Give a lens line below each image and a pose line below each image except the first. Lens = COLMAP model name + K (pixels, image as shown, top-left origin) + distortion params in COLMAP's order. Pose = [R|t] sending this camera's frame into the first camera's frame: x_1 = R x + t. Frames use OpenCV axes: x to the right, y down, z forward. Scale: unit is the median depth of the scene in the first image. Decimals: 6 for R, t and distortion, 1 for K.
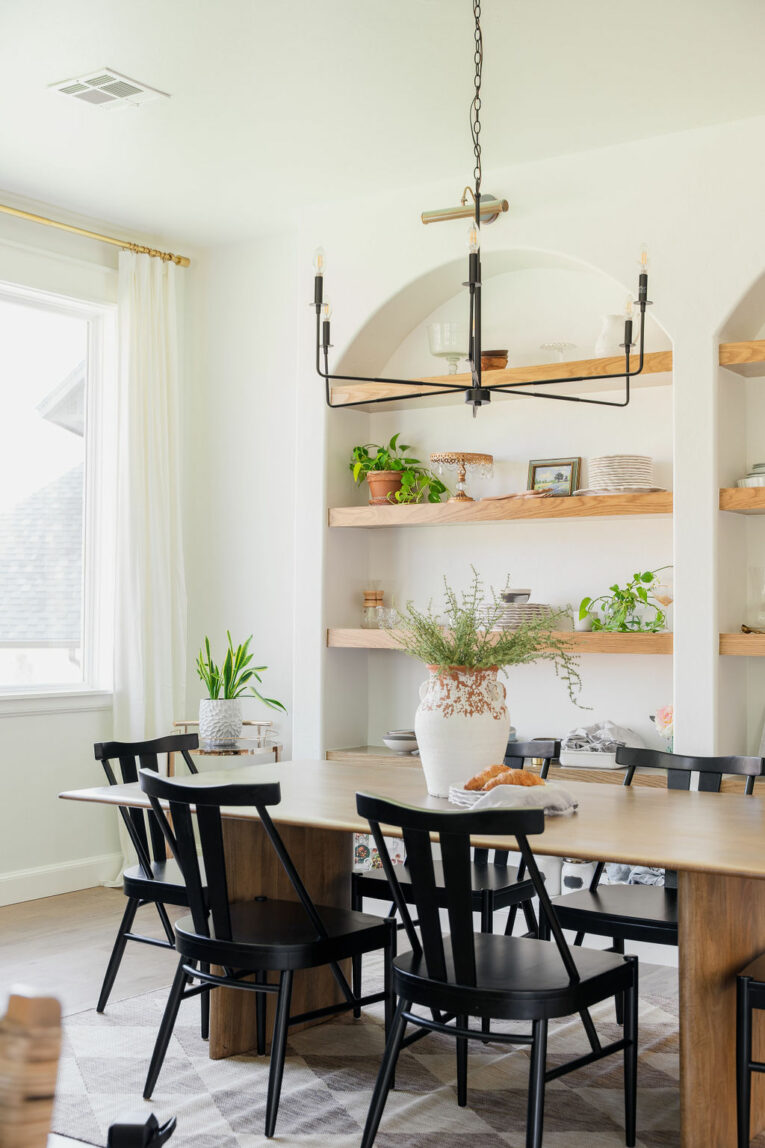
lens RADIAL K [[1460.7, 0, 382.4], [0, 1460.7, 539.3], [0, 0, 1]] dist [-0.011539, 0.465547]
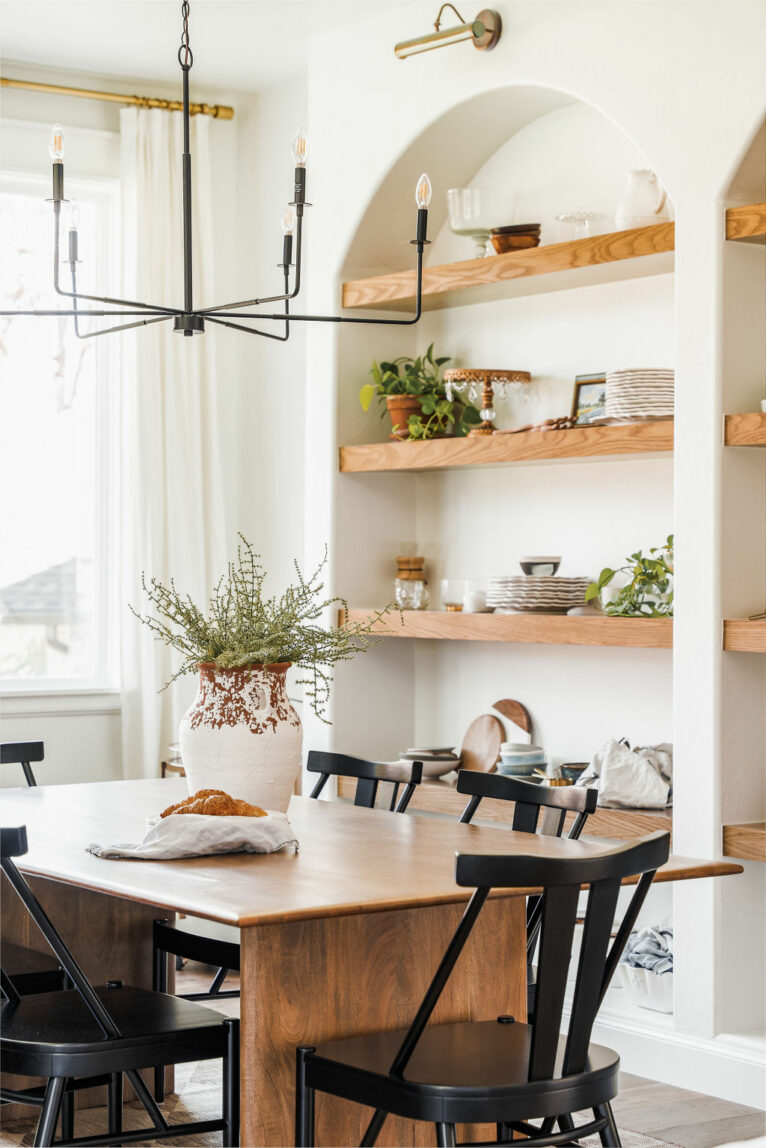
lens RADIAL K [[2299.2, 0, 383.0], [0, 2299.2, 574.0], [0, 0, 1]] dist [0.031097, 0.096921]
pose [[0.939368, -0.004934, -0.342875, 0.436052], [0.023433, 0.998483, 0.049832, -0.016702], [0.342109, -0.054845, 0.938058, -0.101234]]
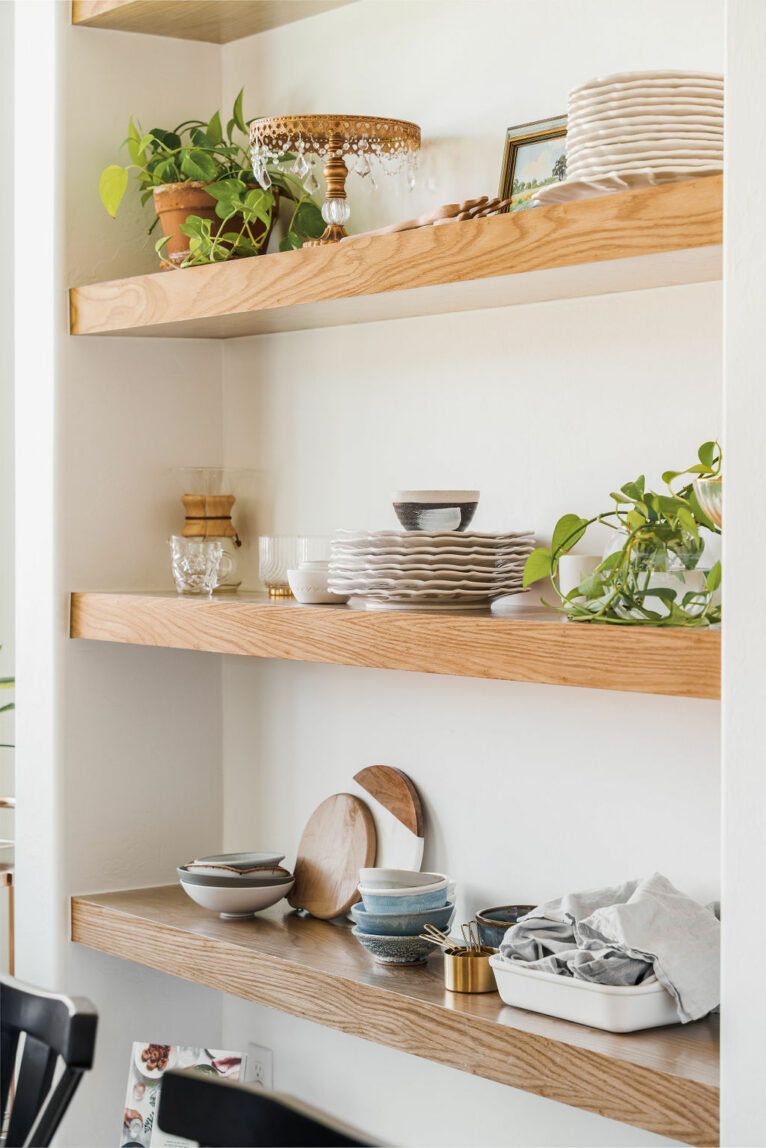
lens RADIAL K [[2299.2, 0, 383.0], [0, 2299.2, 574.0], [0, 0, 1]] dist [0.031097, 0.096921]
pose [[0.942842, -0.000646, -0.333240, 0.284098], [0.027422, 0.996757, 0.075653, 0.012299], [0.332110, -0.080467, 0.939802, 0.498636]]
